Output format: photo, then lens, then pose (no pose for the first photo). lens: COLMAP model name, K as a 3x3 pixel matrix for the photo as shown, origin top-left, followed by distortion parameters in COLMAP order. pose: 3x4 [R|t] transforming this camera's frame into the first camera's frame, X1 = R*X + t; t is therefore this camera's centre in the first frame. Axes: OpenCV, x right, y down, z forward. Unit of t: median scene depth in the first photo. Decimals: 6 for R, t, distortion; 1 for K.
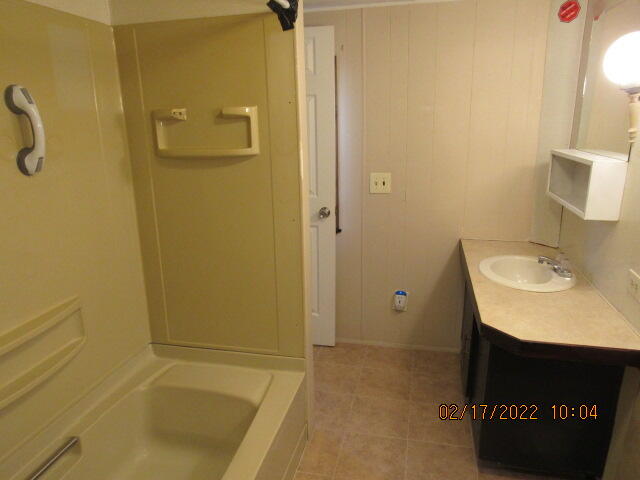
lens RADIAL K [[463.7, 0, 317.7], [0, 463.7, 242.3], [0, 0, 1]] dist [-0.018387, 0.001694]
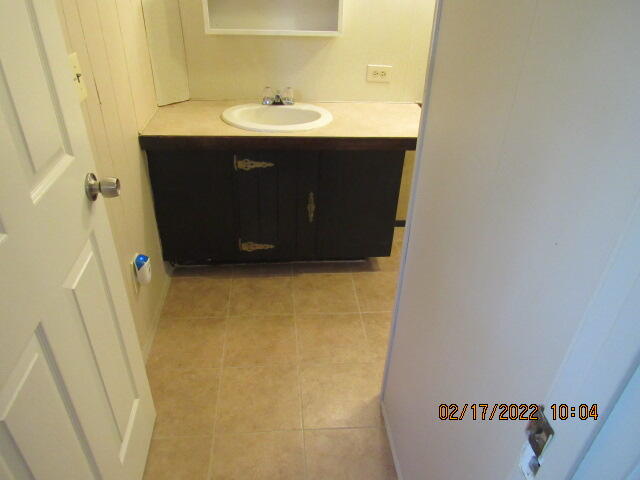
lens RADIAL K [[463.7, 0, 315.3], [0, 463.7, 235.3], [0, 0, 1]] dist [-0.018387, 0.001694]
pose [[-0.291874, -0.512736, 0.807410, -0.434763], [0.239000, 0.778290, 0.580640, -0.259451], [-0.926115, 0.362445, -0.104619, 1.028473]]
